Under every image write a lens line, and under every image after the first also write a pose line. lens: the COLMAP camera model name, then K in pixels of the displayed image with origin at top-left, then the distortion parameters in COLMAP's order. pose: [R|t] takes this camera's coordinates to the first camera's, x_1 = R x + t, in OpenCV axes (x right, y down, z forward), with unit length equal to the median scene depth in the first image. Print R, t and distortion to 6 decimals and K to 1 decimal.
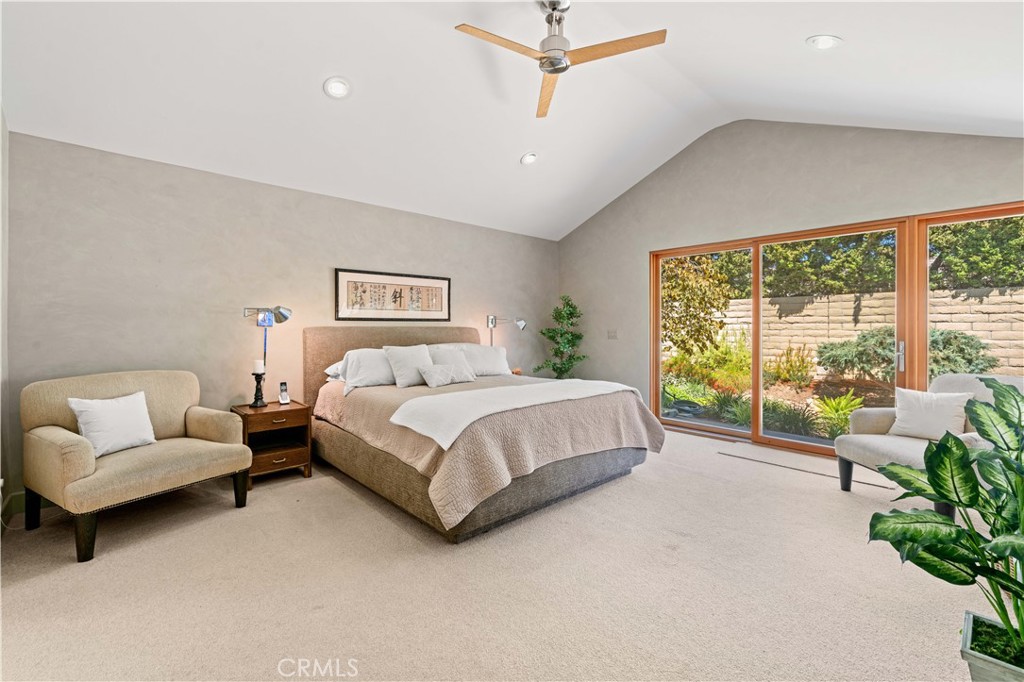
lens RADIAL K [[444.2, 0, 512.4], [0, 444.2, 325.5], [0, 0, 1]] dist [-0.000393, -0.000021]
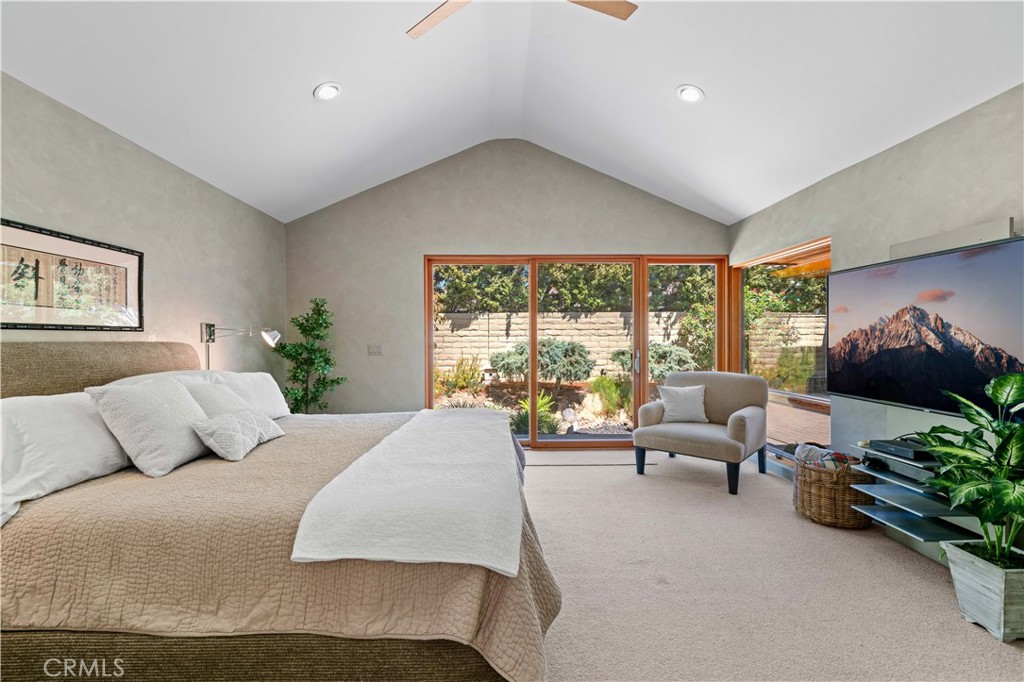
lens RADIAL K [[441.9, 0, 512.0], [0, 441.9, 341.0], [0, 0, 1]] dist [-0.001015, -0.000091]
pose [[0.660109, -0.006770, 0.751140, -0.171840], [0.003819, 0.999977, 0.005657, 0.000580], [-0.751160, -0.000865, 0.660119, 0.209601]]
